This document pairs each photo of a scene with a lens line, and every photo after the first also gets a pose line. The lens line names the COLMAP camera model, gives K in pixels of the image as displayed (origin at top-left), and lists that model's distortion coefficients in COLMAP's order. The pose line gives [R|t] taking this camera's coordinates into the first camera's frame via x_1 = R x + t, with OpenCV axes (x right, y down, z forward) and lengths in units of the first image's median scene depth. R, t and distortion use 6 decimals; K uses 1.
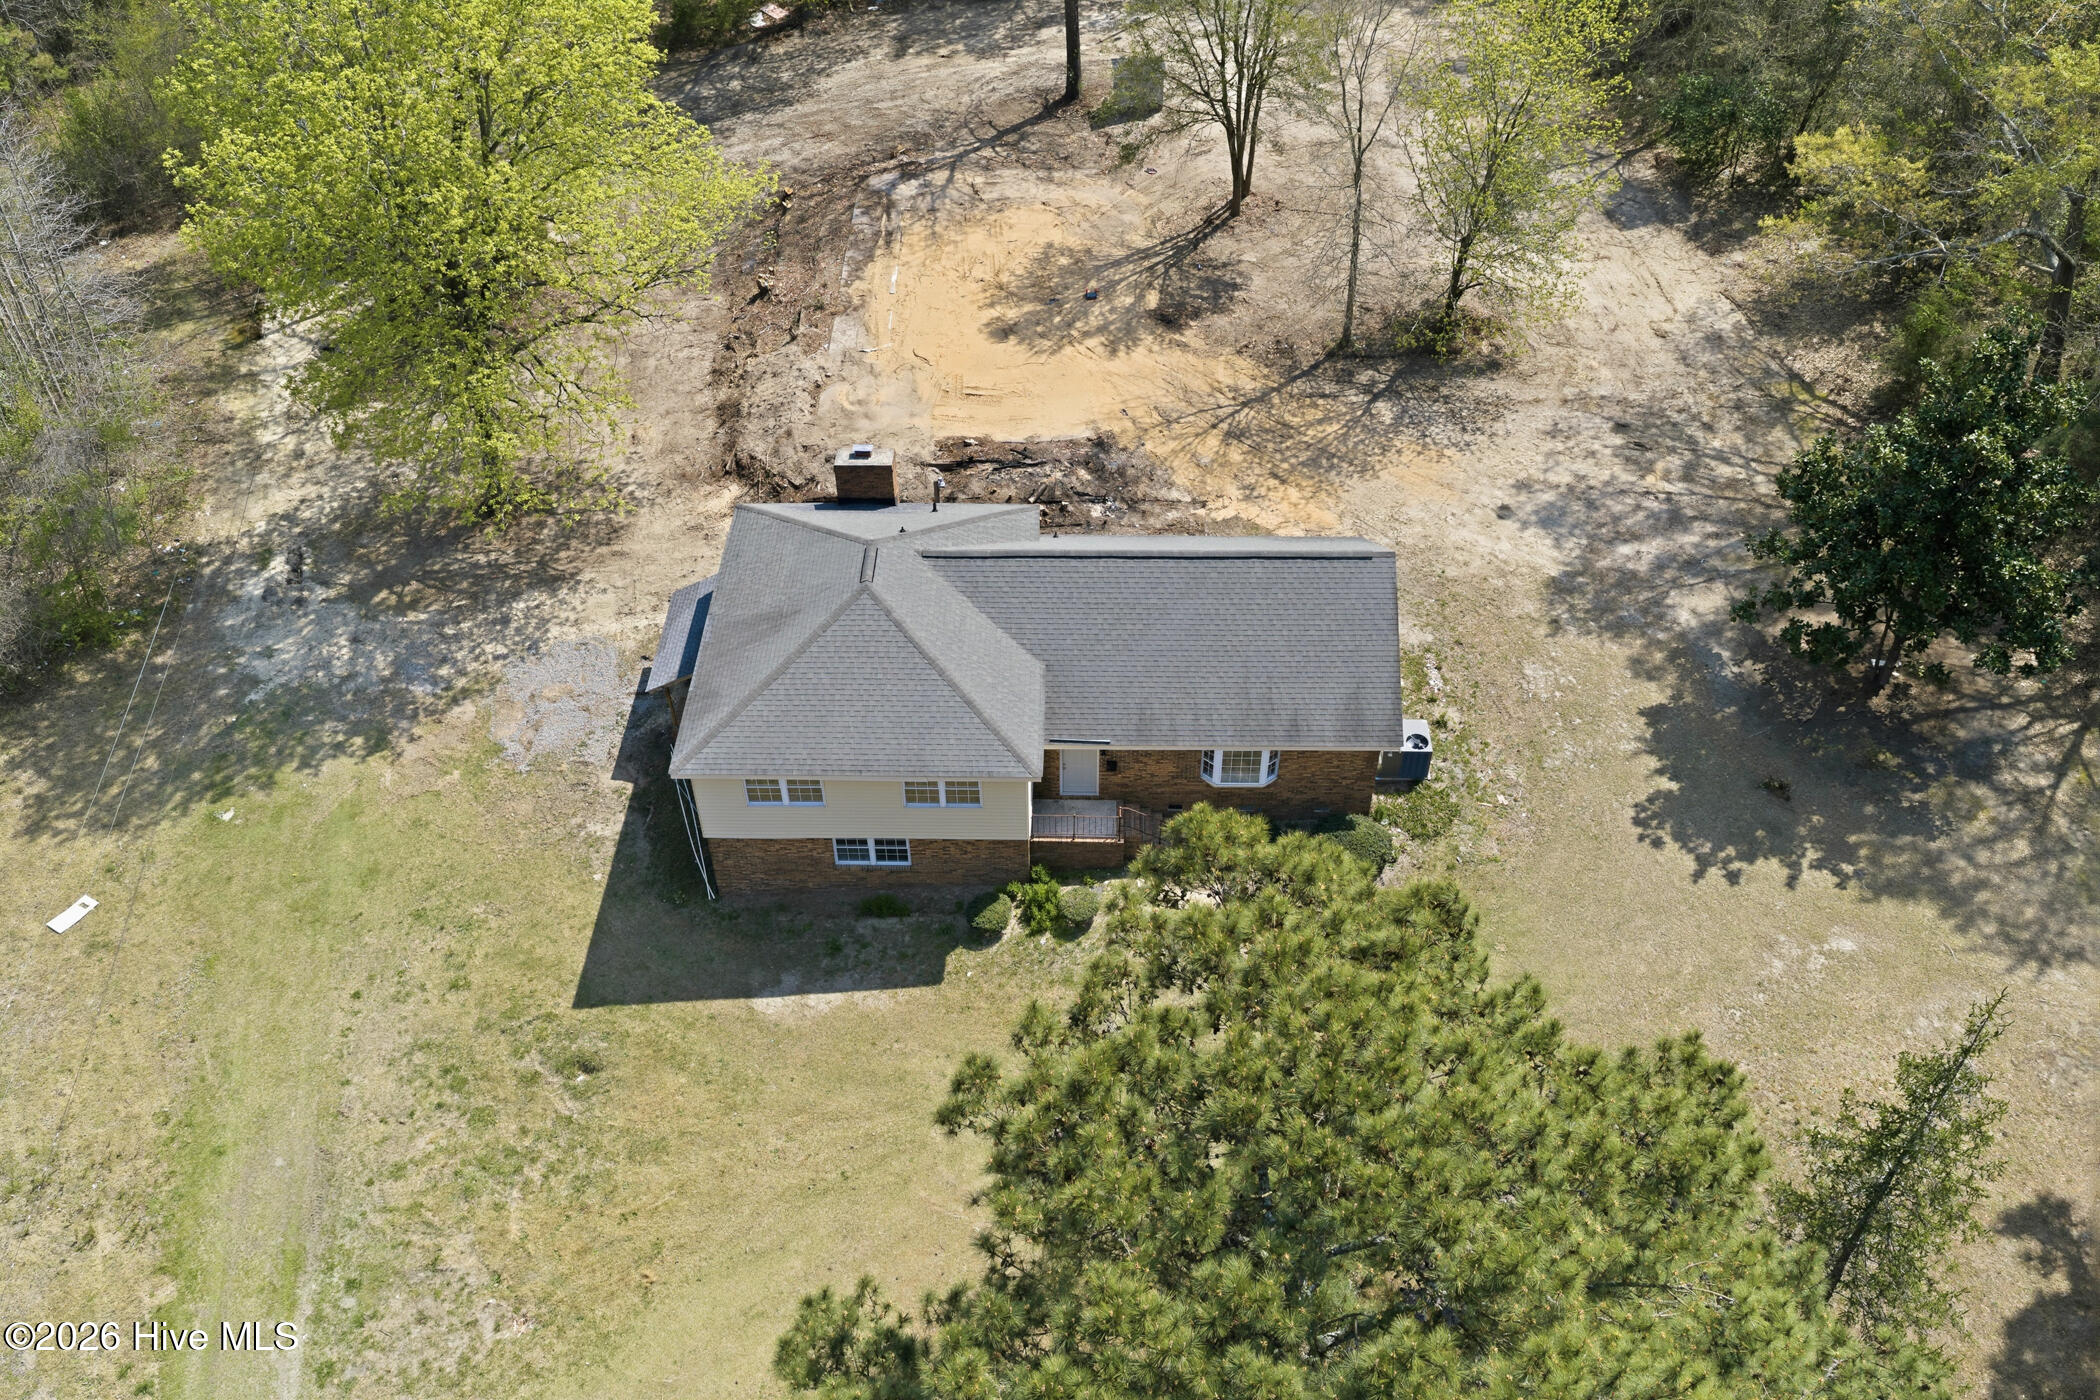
lens RADIAL K [[1745.5, 0, 1050.0], [0, 1745.5, 700.0], [0, 0, 1]] dist [0.009893, -0.010492]
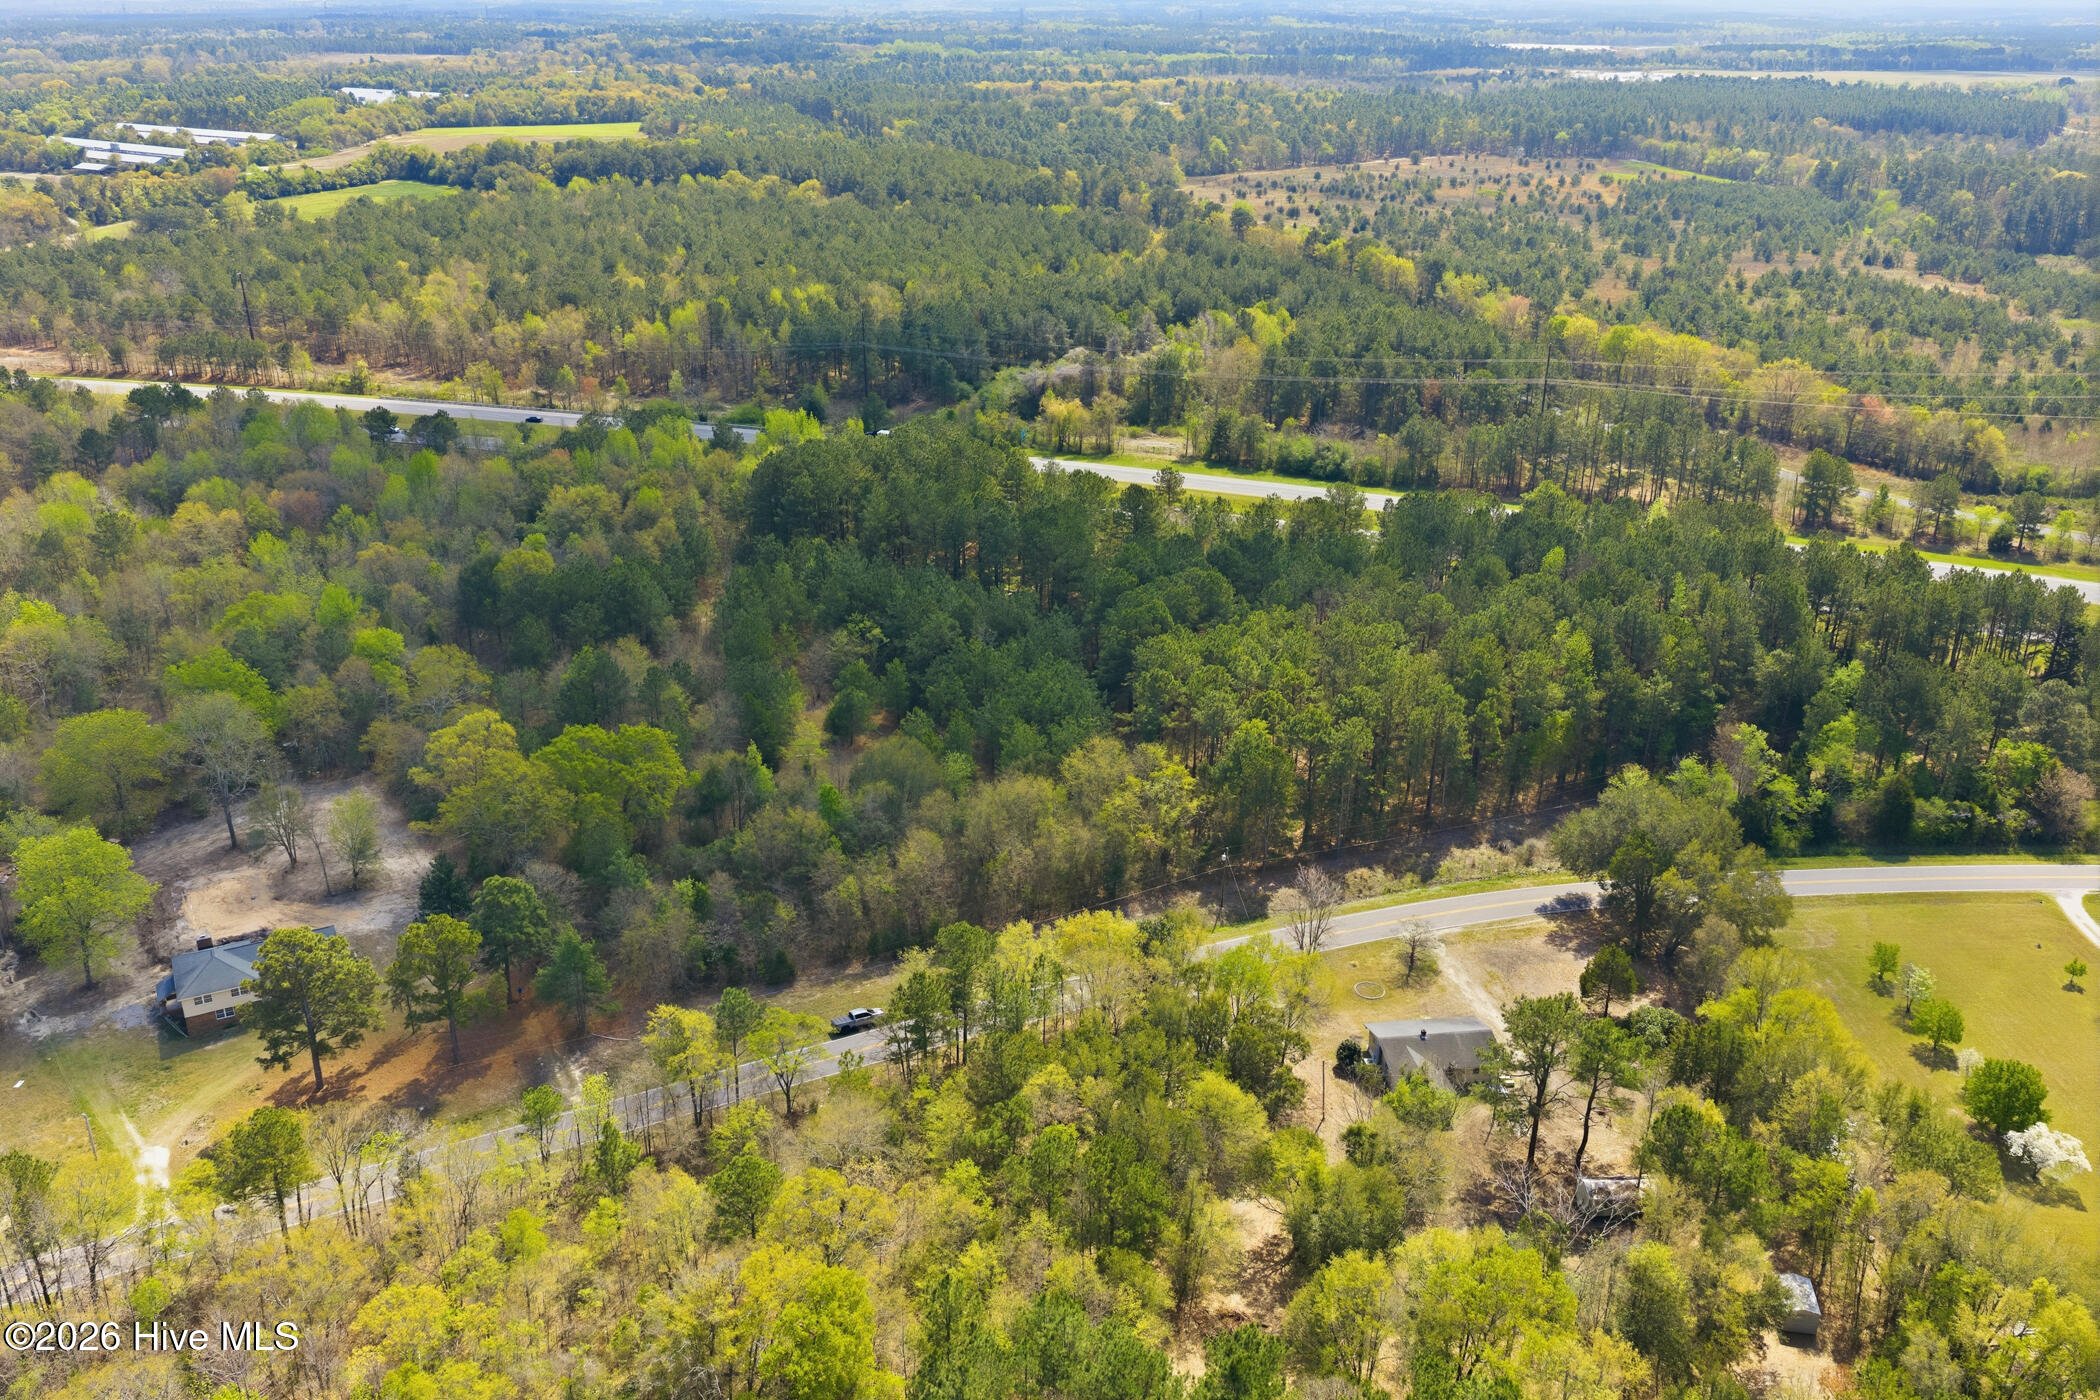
lens RADIAL K [[1745.5, 0, 1050.0], [0, 1745.5, 700.0], [0, 0, 1]] dist [0.009893, -0.010492]
pose [[0.874212, -0.181750, 0.450244, -0.091618], [0.327815, 0.904984, -0.271185, 0.938103], [-0.358176, 0.384670, 0.850728, -2.879948]]
